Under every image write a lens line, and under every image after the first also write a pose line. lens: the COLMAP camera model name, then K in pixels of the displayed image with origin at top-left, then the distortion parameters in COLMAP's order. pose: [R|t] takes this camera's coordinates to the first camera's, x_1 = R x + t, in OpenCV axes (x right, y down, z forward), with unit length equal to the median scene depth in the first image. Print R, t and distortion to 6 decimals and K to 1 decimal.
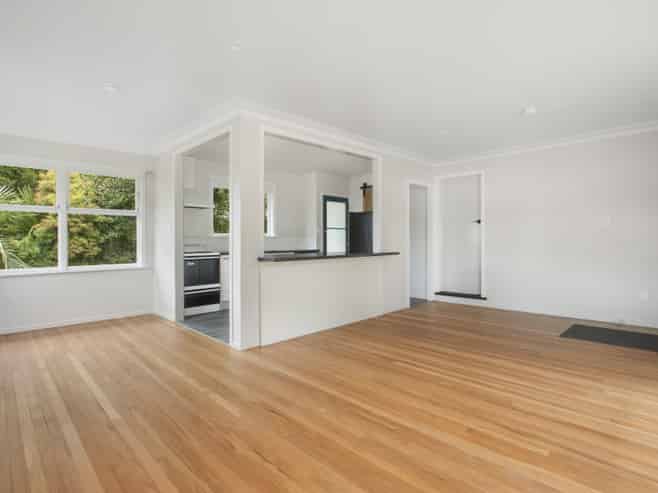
lens RADIAL K [[355.5, 0, 328.1], [0, 355.5, 236.6], [0, 0, 1]] dist [-0.001306, -0.000260]
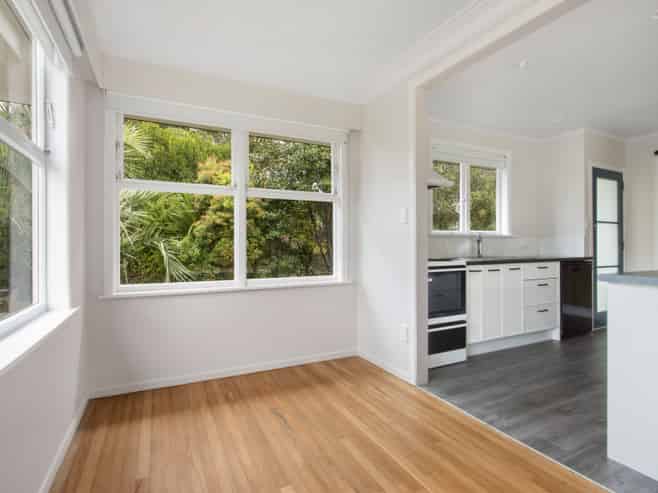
lens RADIAL K [[352.0, 0, 327.7], [0, 352.0, 242.8], [0, 0, 1]] dist [-0.002169, -0.000373]
pose [[0.953365, 0.003806, -0.301797, -0.267347], [-0.000996, 0.999955, 0.009464, 0.007550], [0.301820, -0.008722, 0.953325, 0.292507]]
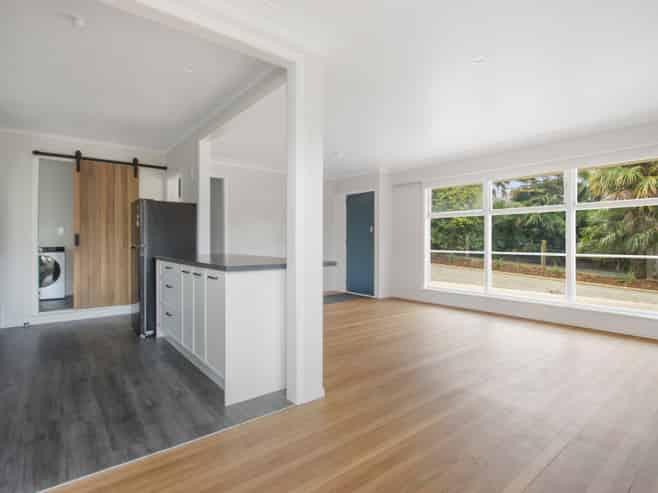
lens RADIAL K [[352.0, 0, 327.7], [0, 352.0, 242.8], [0, 0, 1]] dist [-0.002169, -0.000373]
pose [[0.105086, -0.002823, 0.994459, -0.480120], [-0.008549, 0.999956, 0.003742, 0.007385], [-0.994426, -0.008895, 0.105057, 0.471583]]
